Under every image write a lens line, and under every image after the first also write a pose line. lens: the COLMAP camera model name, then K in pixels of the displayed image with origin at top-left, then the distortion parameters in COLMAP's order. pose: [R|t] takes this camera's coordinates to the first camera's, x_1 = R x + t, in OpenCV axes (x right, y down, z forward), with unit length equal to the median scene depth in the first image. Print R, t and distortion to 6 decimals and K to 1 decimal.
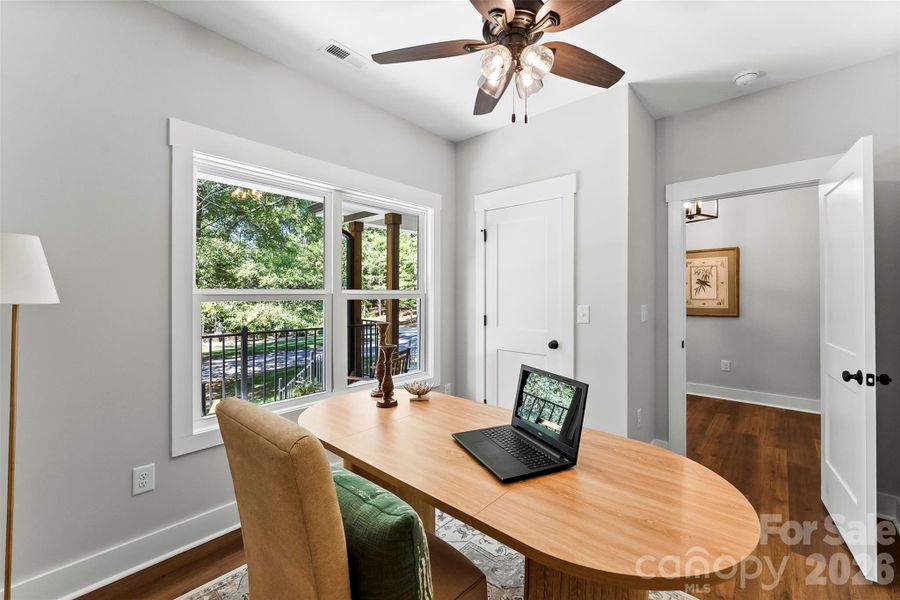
lens RADIAL K [[374.8, 0, 451.0], [0, 374.8, 281.7], [0, 0, 1]] dist [0.000324, -0.000020]
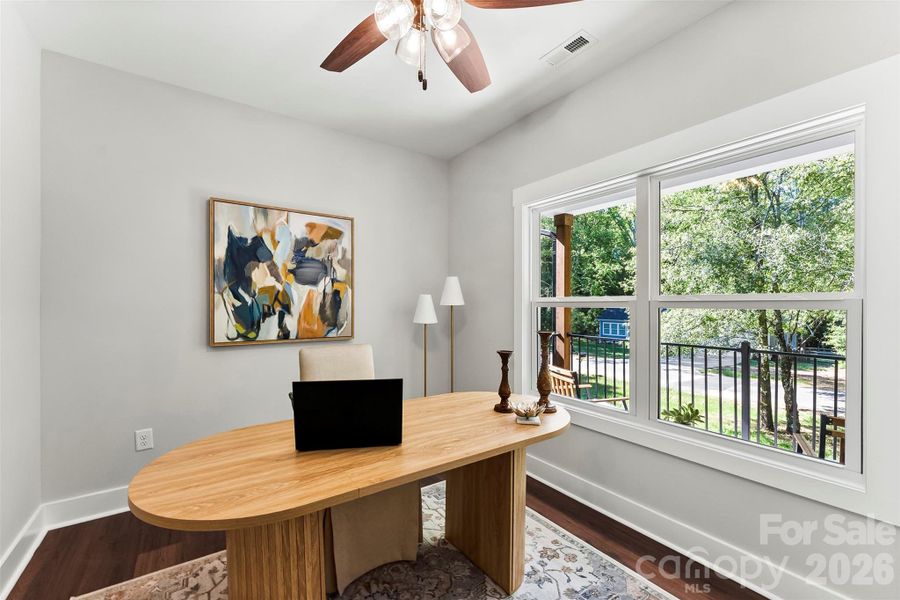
lens RADIAL K [[370.7, 0, 449.0], [0, 370.7, 309.8], [0, 0, 1]] dist [-0.002019, -0.000223]
pose [[-0.231279, 0.011725, -0.972817, 1.243078], [0.021665, 0.999741, 0.006899, 0.074296], [0.972646, -0.019481, -0.231473, 1.641924]]
